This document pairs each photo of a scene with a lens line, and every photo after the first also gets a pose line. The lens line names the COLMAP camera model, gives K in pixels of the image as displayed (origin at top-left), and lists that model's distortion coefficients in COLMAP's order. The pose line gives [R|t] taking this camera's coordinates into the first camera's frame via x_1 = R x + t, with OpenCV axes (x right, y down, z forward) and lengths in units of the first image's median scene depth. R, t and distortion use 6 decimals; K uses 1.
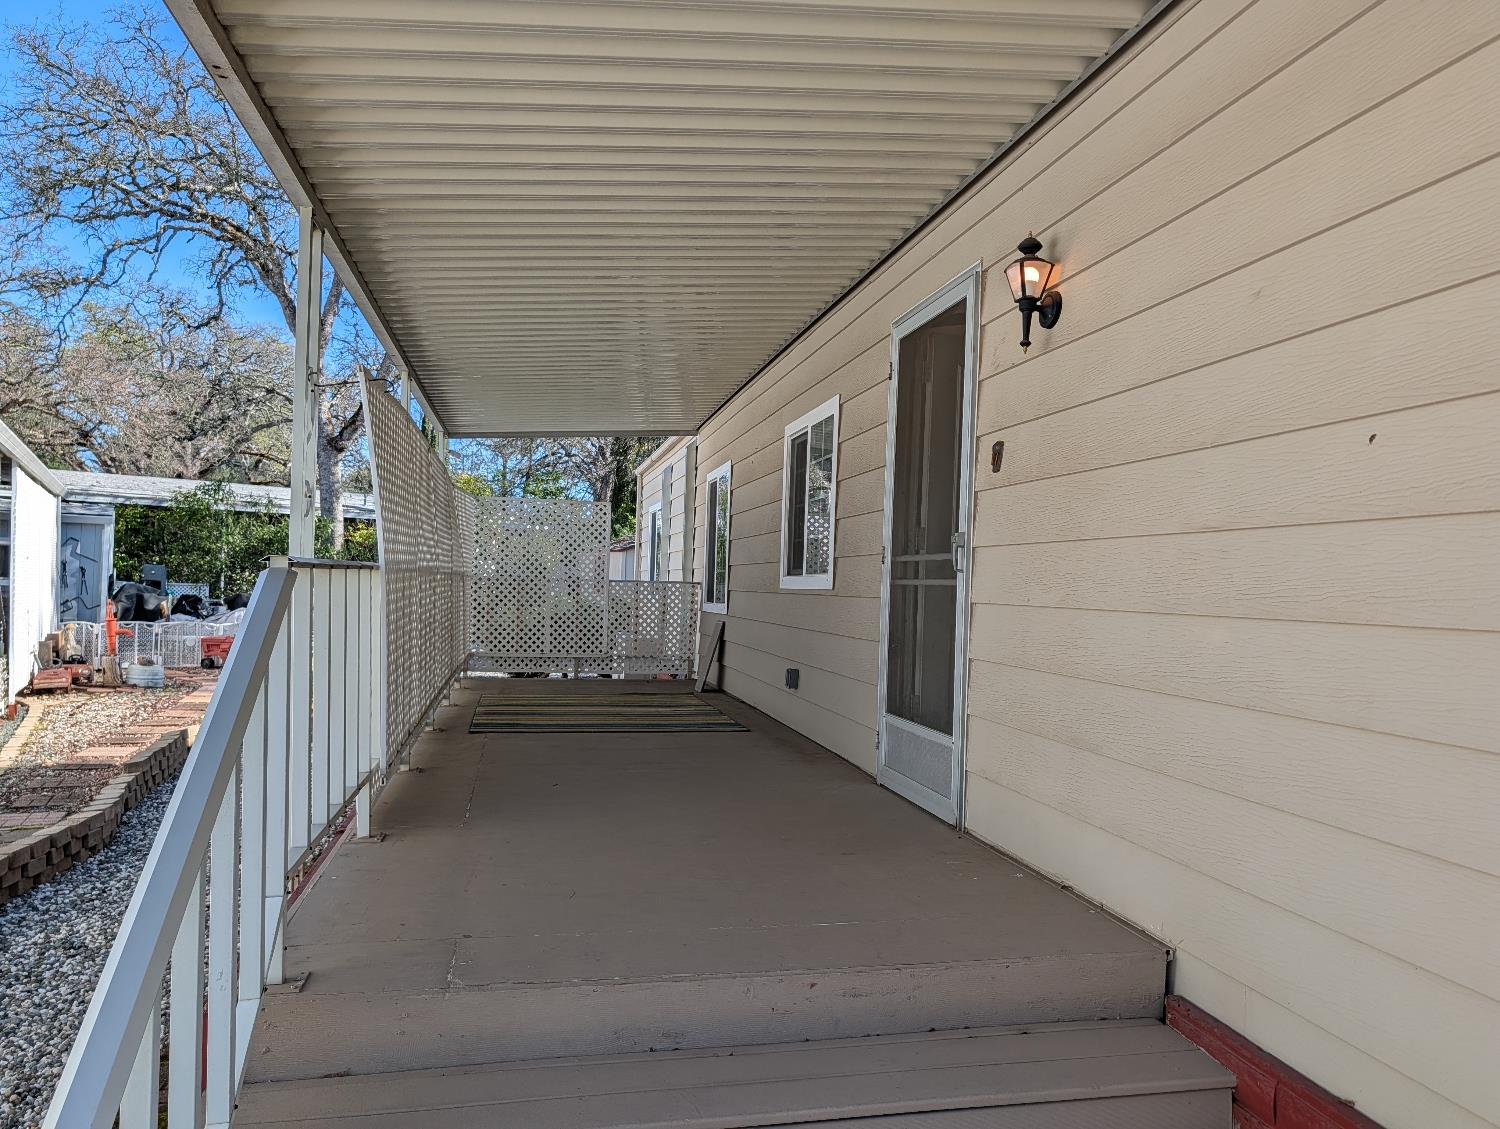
lens RADIAL K [[1053.9, 0, 750.0], [0, 1053.9, 564.5], [0, 0, 1]] dist [0.020790, -0.009528]
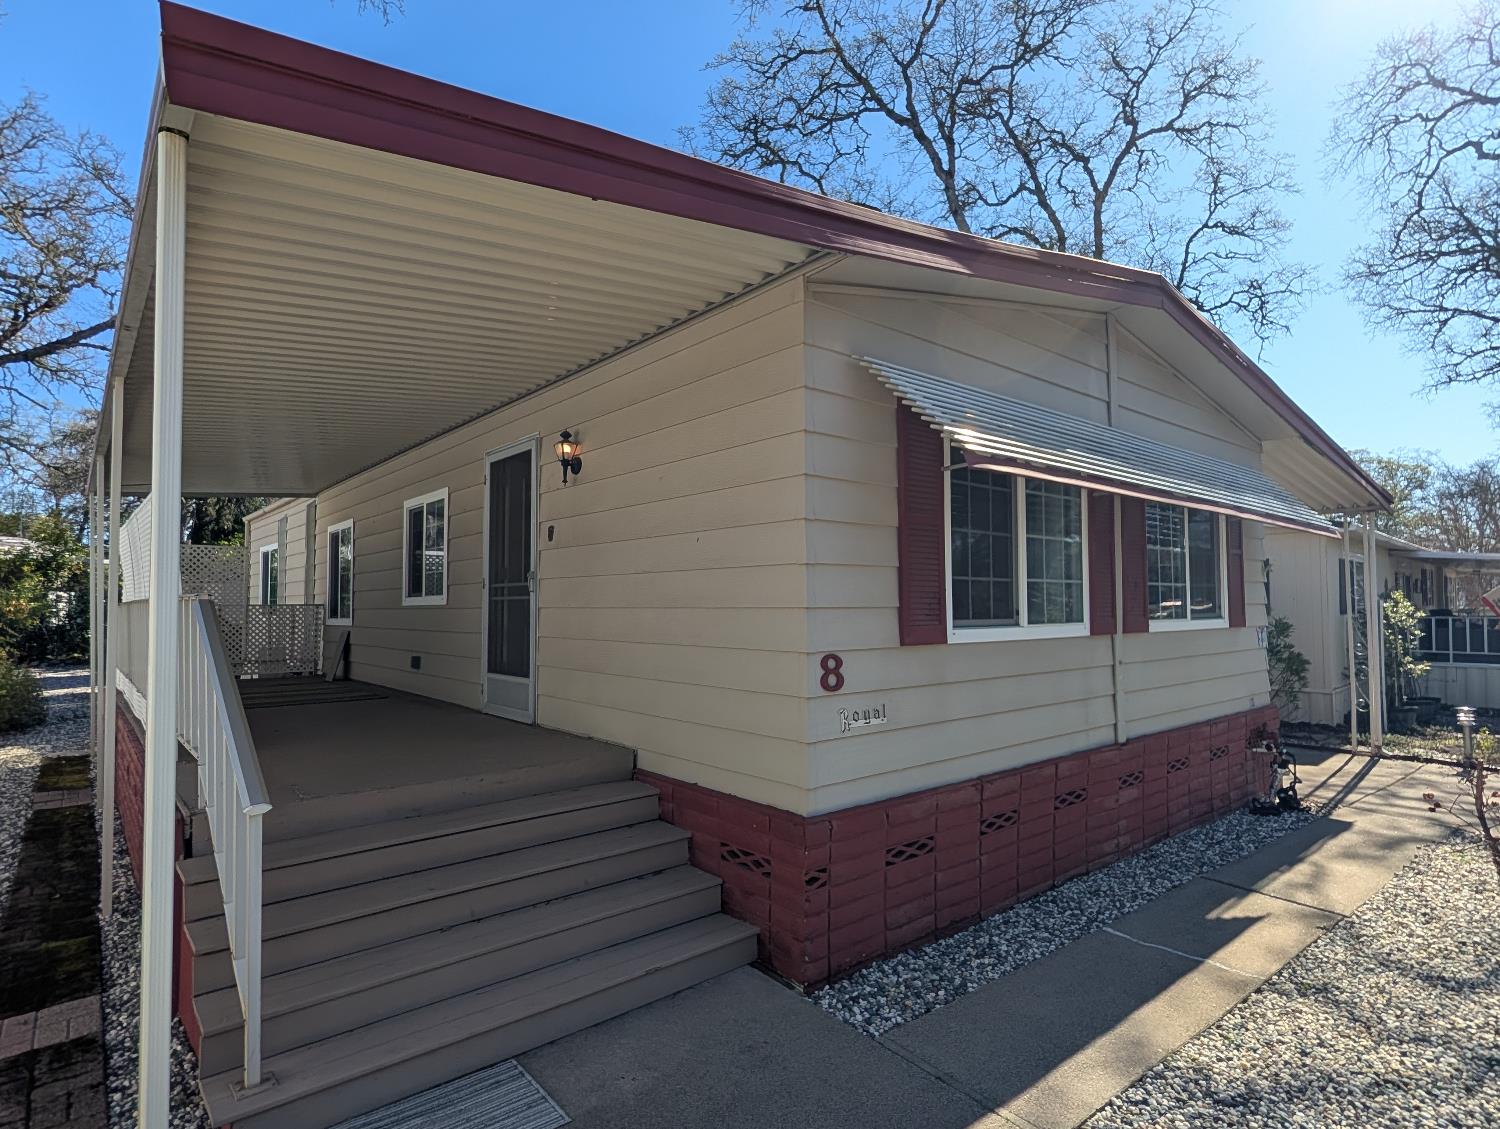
lens RADIAL K [[784.4, 0, 749.0], [0, 784.4, 577.8], [0, 0, 1]] dist [0.002282, 0.001935]
pose [[0.872361, -0.019802, 0.488461, -0.127667], [0.023693, 0.999718, -0.001786, -0.005788], [-0.488287, 0.013132, 0.872584, -0.367348]]
